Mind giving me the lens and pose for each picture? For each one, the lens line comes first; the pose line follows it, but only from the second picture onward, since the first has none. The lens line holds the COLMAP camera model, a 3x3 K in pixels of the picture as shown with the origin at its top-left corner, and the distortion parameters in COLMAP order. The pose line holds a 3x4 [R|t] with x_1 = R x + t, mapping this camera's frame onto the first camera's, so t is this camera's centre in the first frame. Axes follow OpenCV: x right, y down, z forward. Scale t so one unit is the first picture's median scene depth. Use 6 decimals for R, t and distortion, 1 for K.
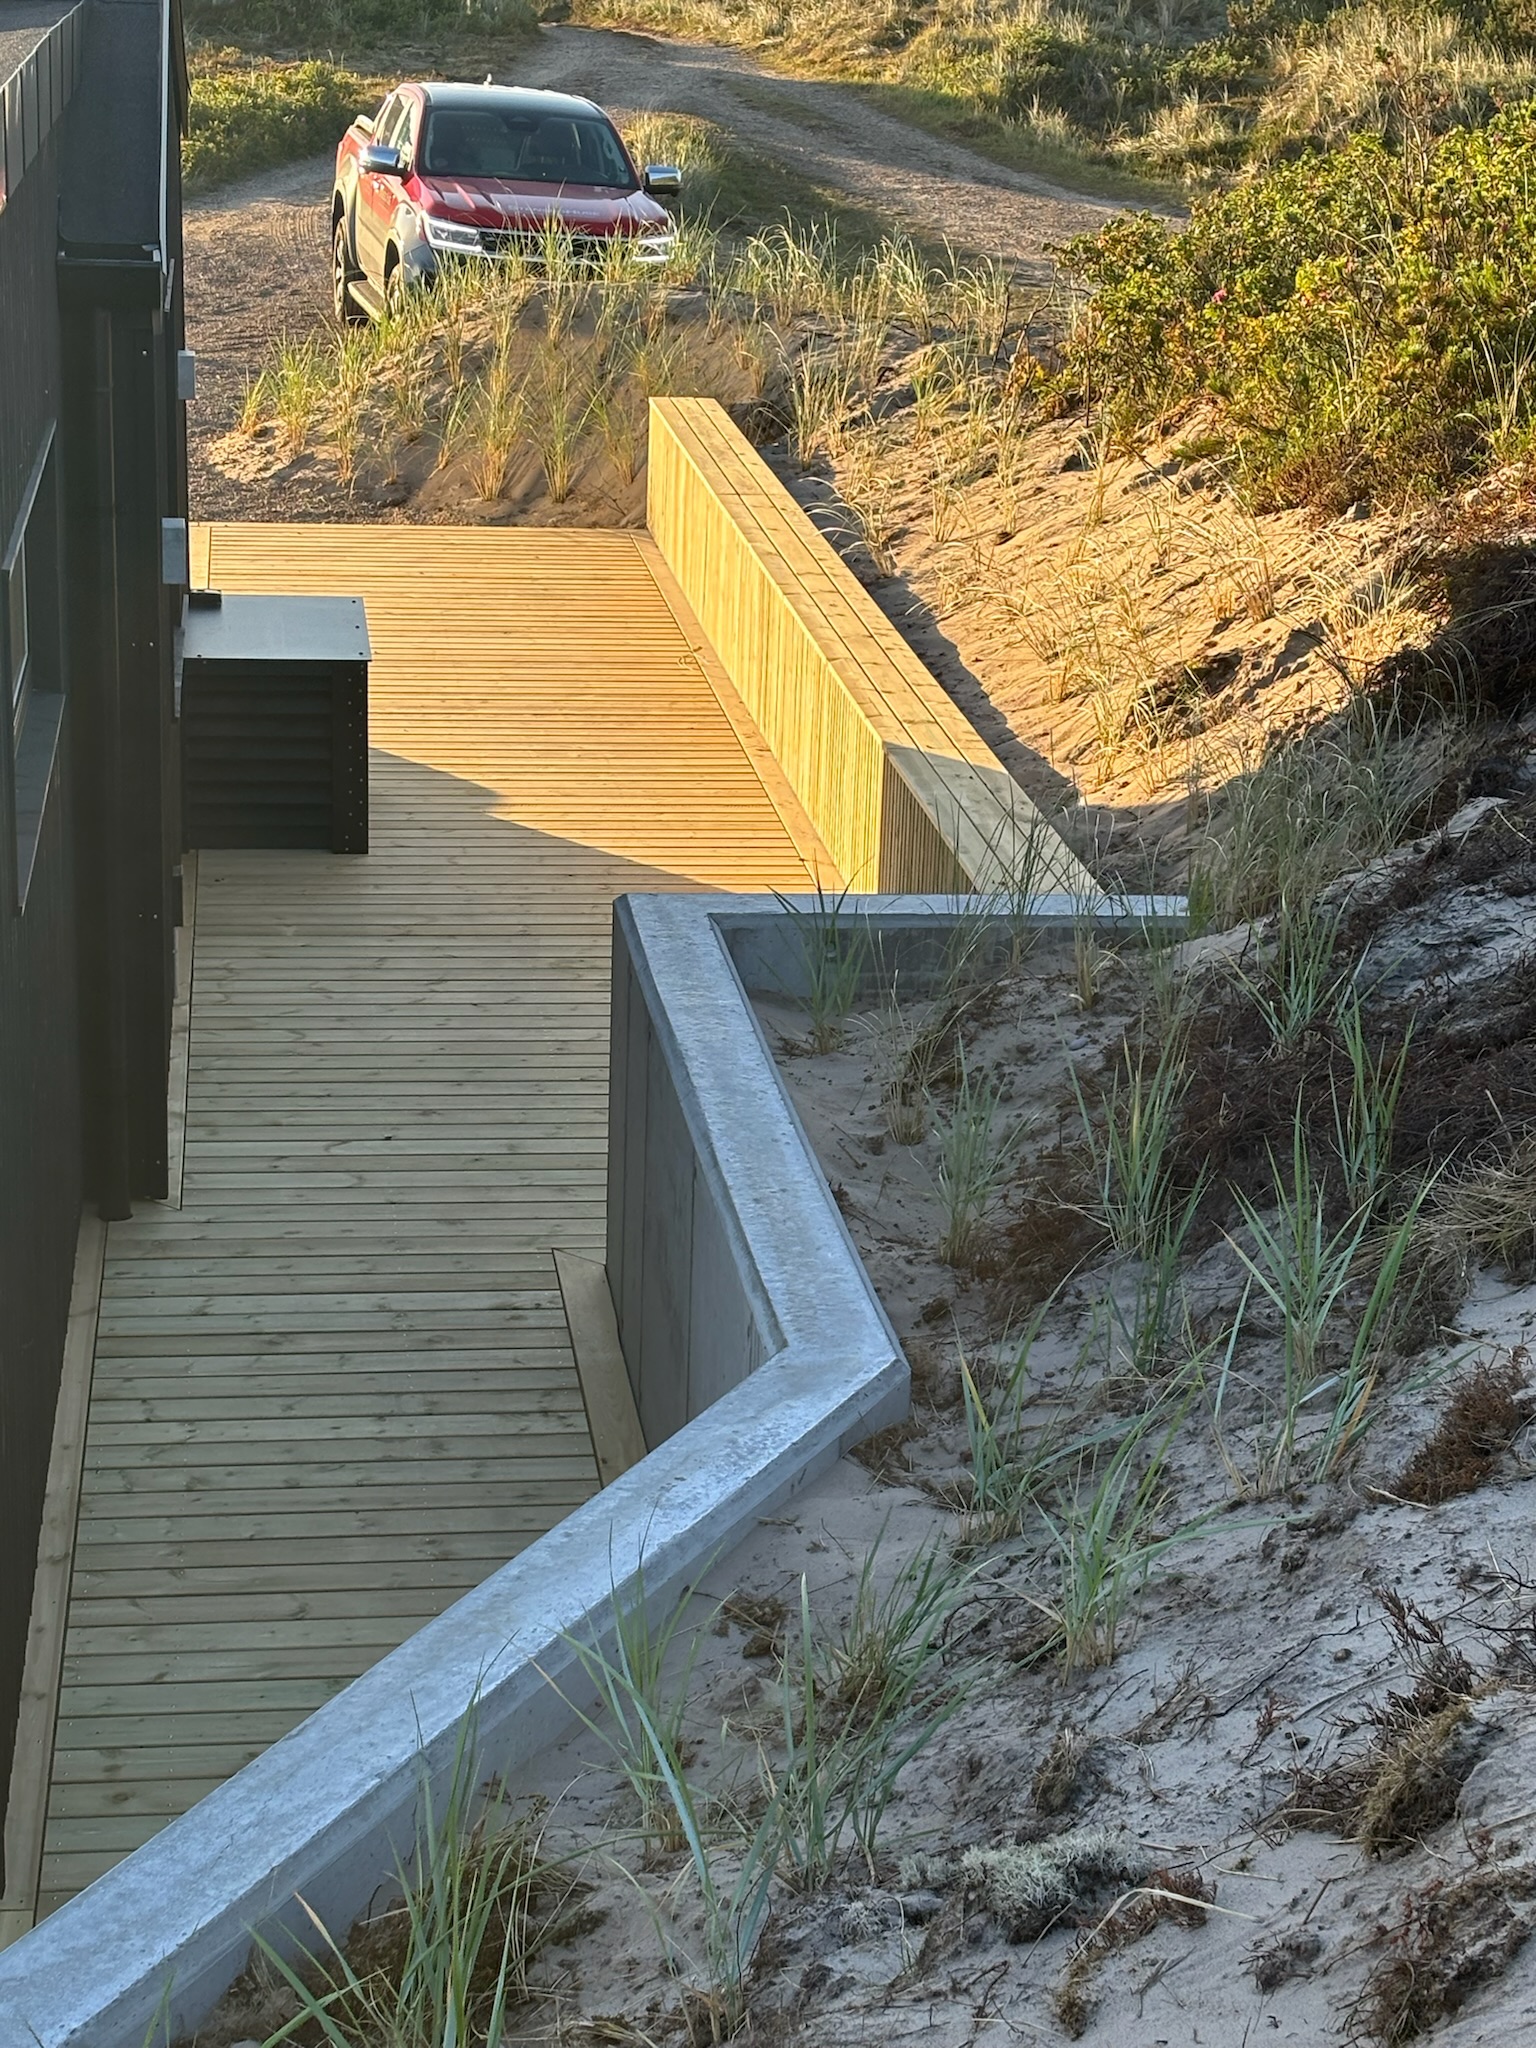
lens RADIAL K [[3819.0, 0, 768.3], [0, 3819.0, 1023.7], [0, 0, 1]] dist [0.184038, 0.000000]
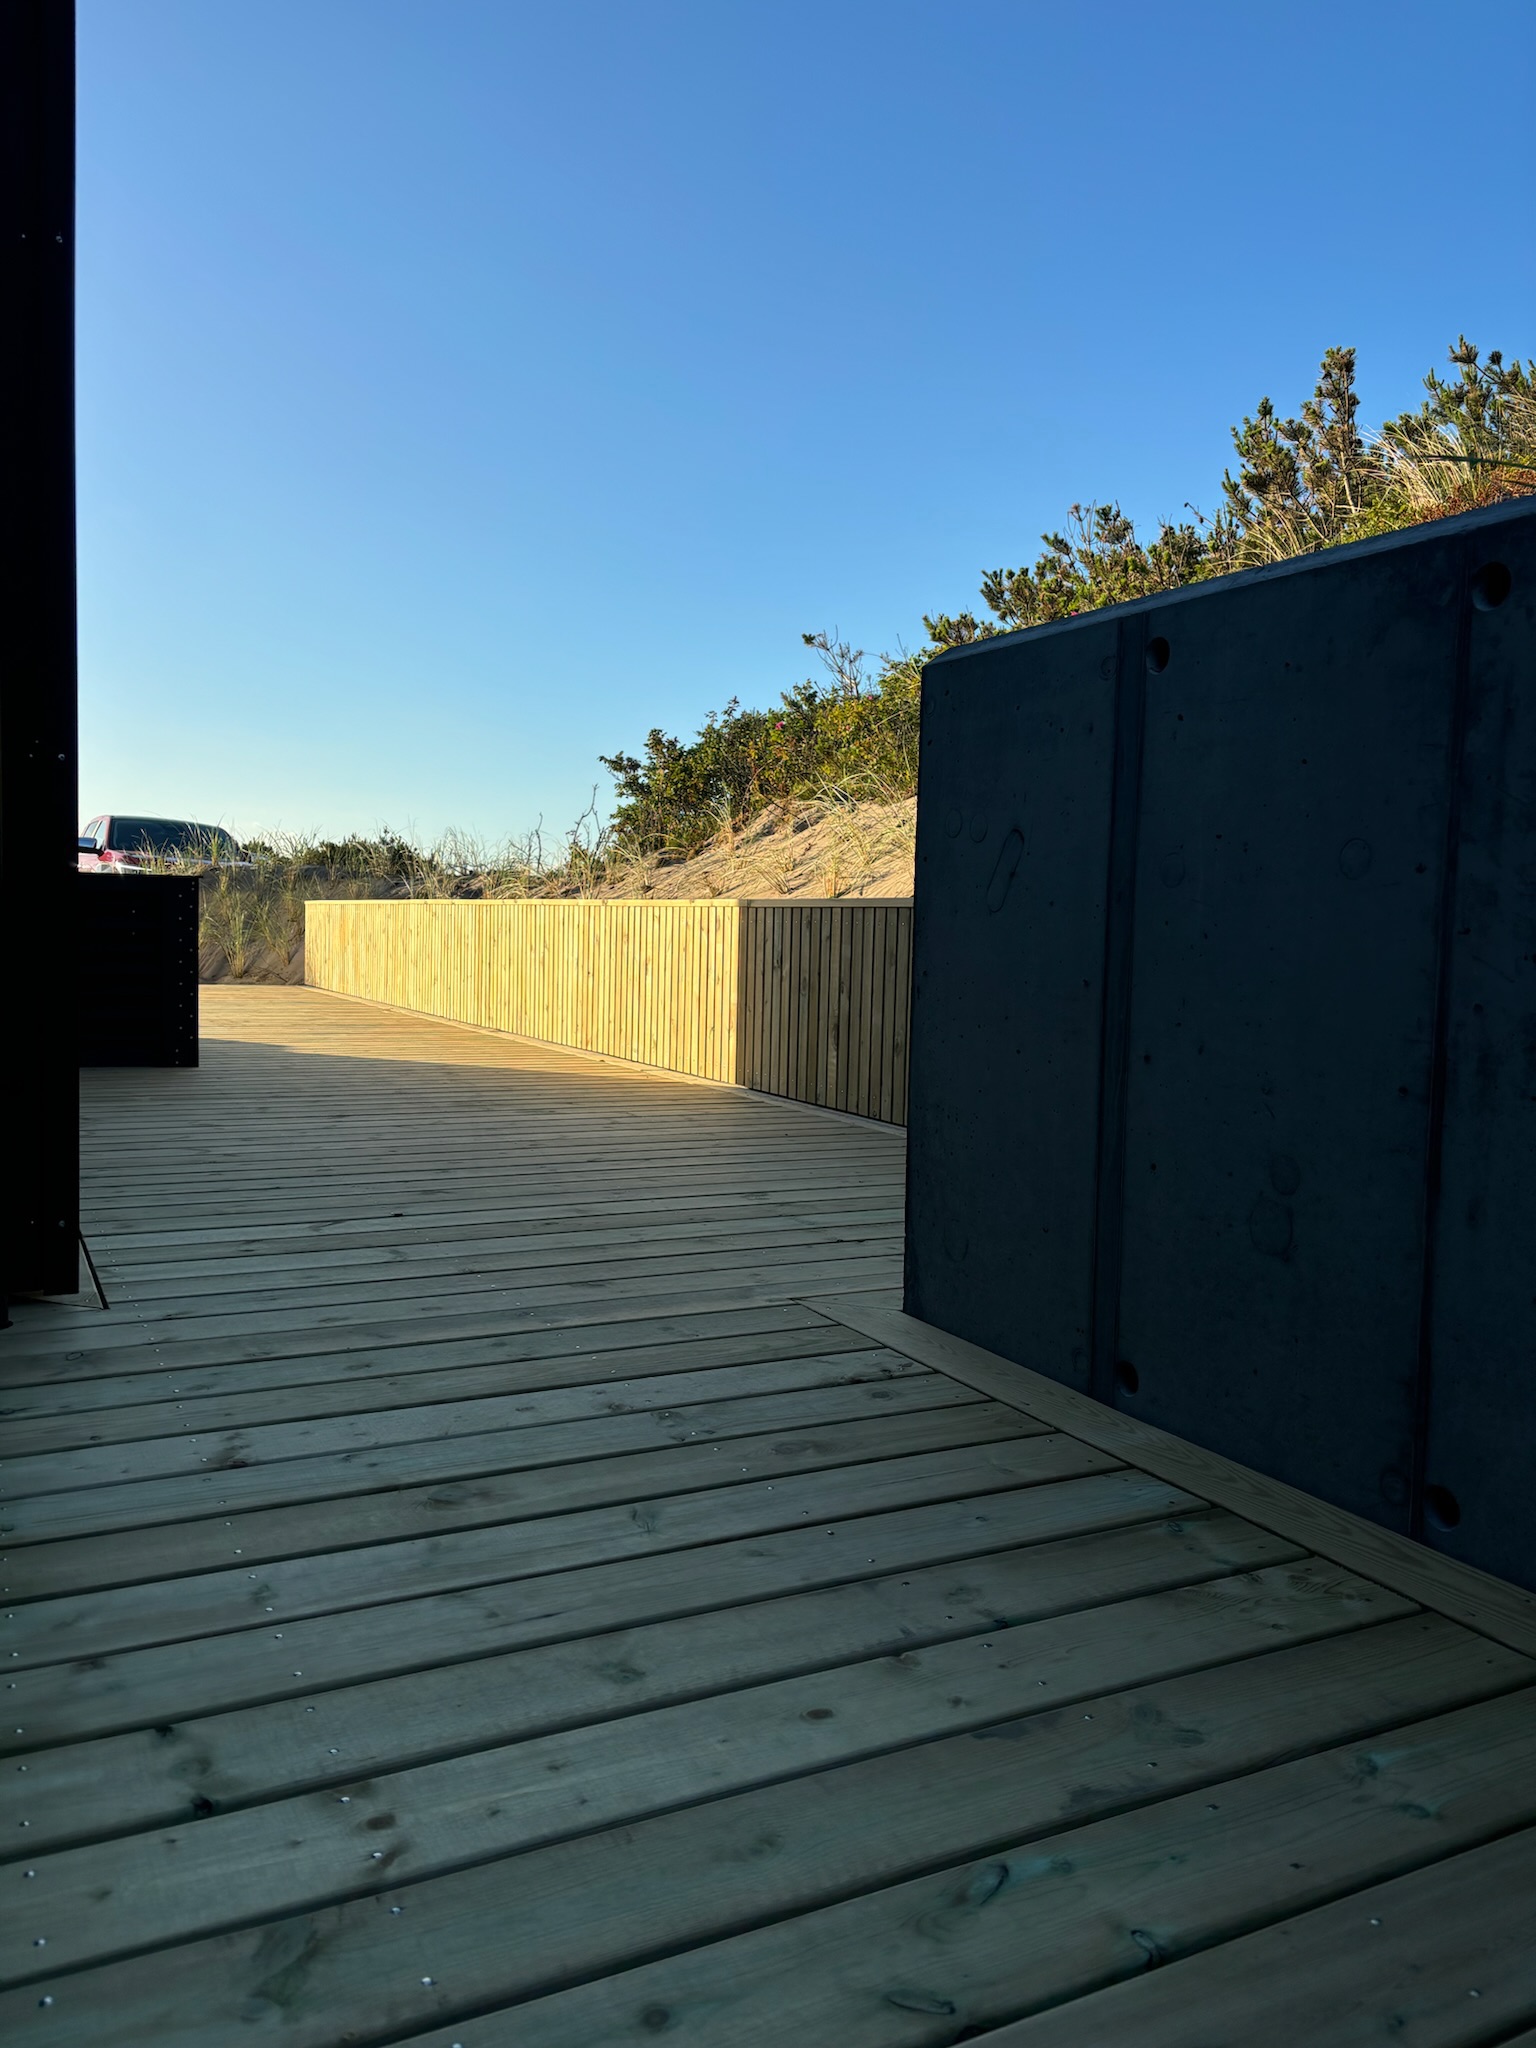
lens RADIAL K [[1558.1, 0, 766.2], [0, 1558.1, 1023.0], [0, 0, 1]] dist [0.000696, -0.002458]
pose [[0.938992, -0.037709, 0.341865, -0.148124], [0.115969, 0.970478, -0.211480, 0.071010], [-0.323798, 0.238224, 0.915644, 0.807607]]
